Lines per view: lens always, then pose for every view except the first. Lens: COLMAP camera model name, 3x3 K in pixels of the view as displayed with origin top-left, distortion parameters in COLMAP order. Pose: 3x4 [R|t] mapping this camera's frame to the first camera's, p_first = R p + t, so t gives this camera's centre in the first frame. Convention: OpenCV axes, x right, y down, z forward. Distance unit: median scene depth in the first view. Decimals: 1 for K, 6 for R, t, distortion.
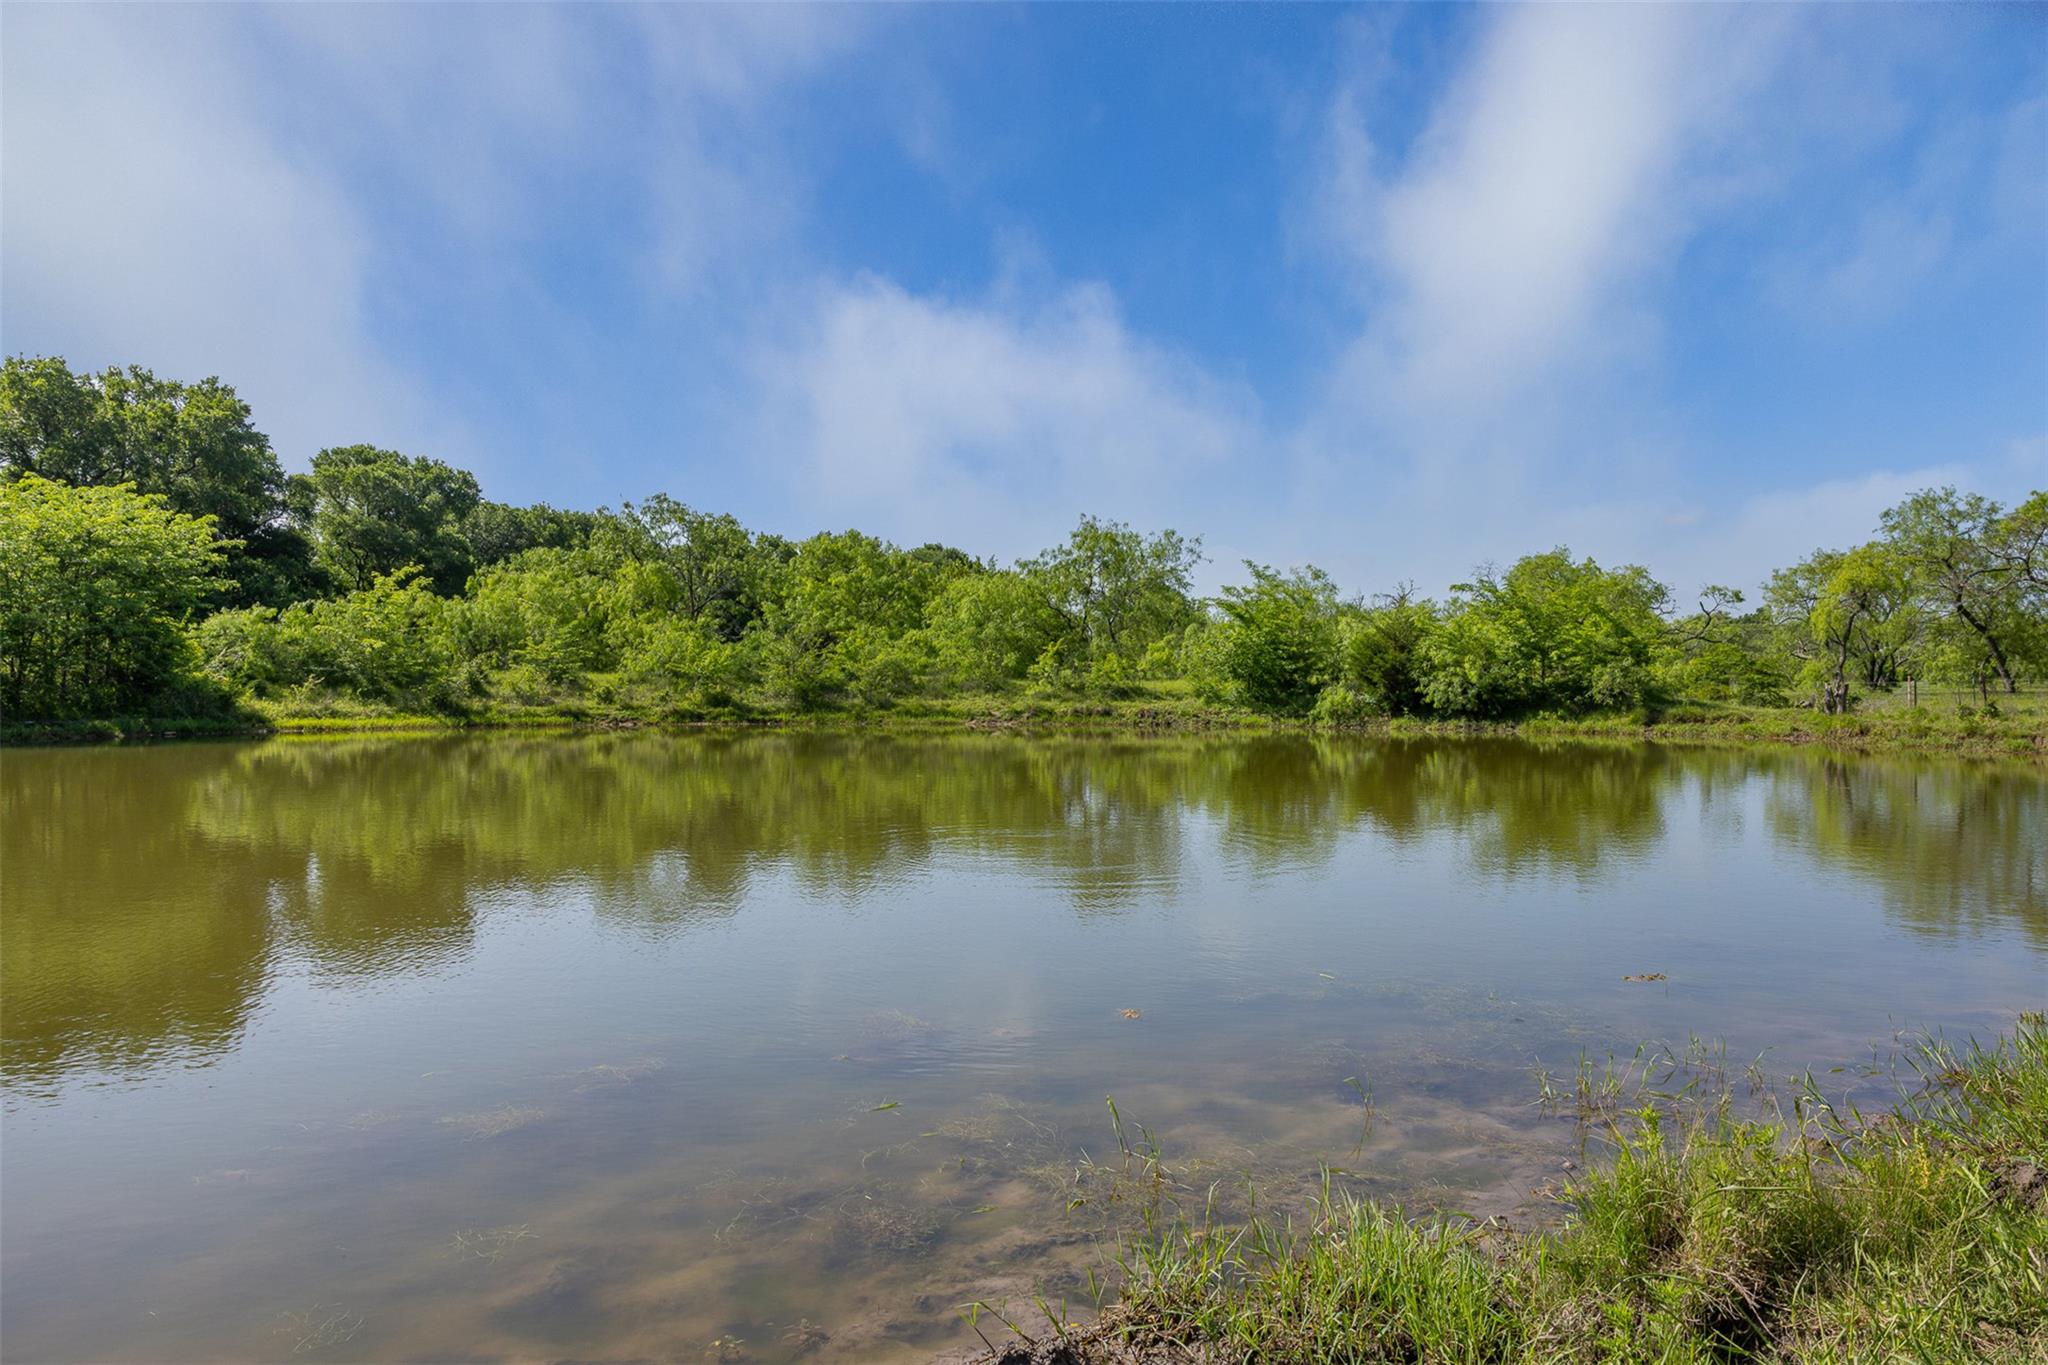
lens RADIAL K [[1407.4, 0, 1024.2], [0, 1407.4, 676.1], [0, 0, 1]] dist [0.006400, 0.003171]
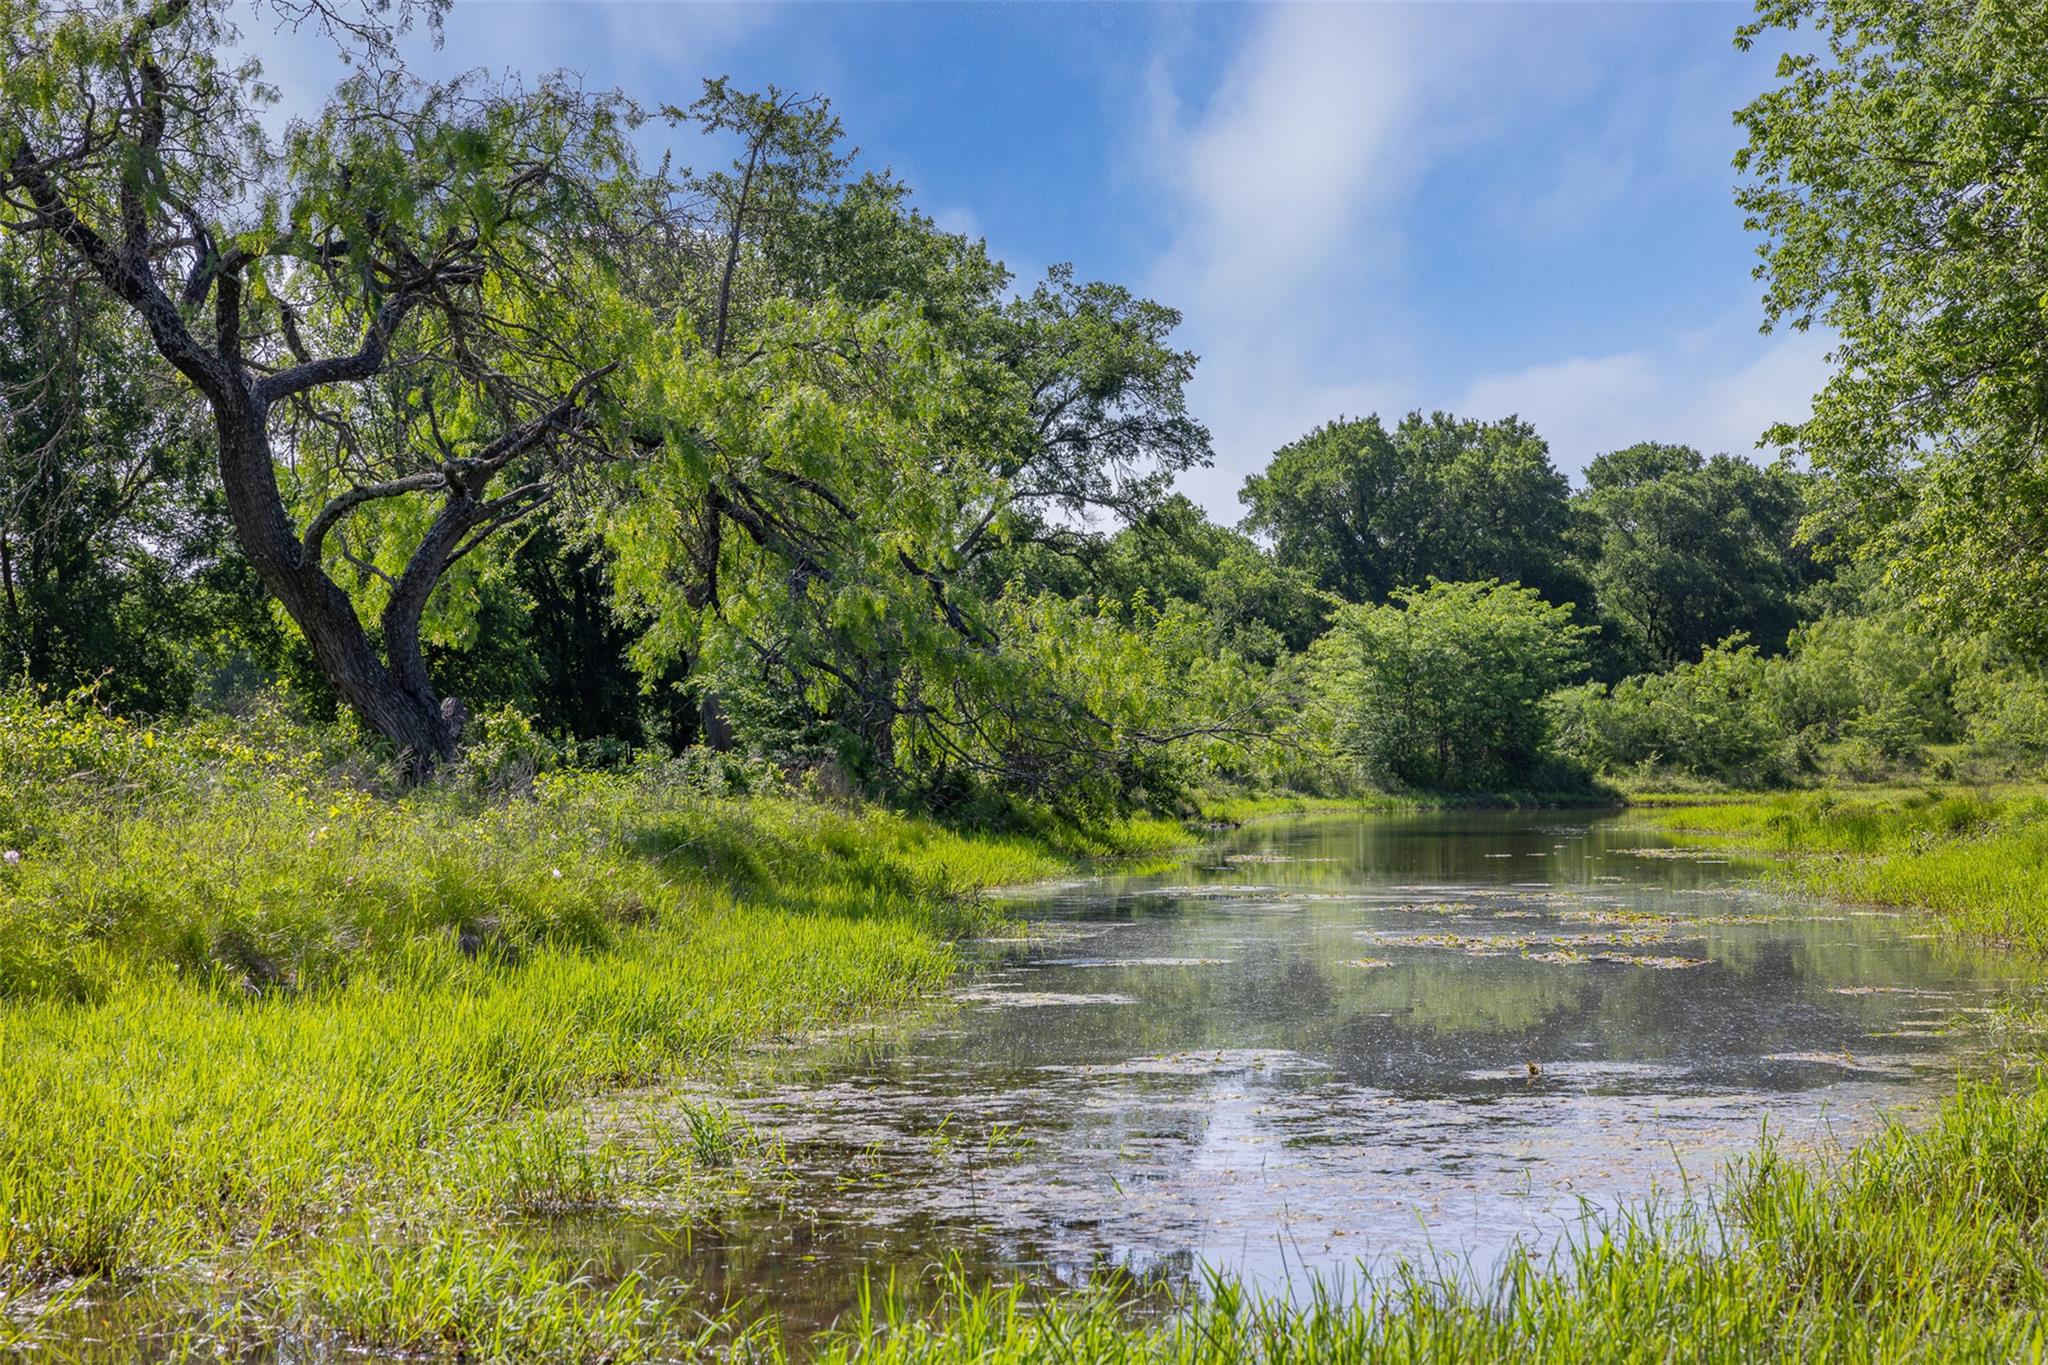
lens RADIAL K [[4128.5, 0, 1023.9], [0, 4128.5, 682.7], [0, 0, 1]] dist [0.014422, 0.000000]
pose [[0.855612, -0.023331, -0.517091, 0.548577], [0.014533, 0.999673, -0.021059, 0.004747], [0.517413, 0.010503, 0.855671, -1.513600]]
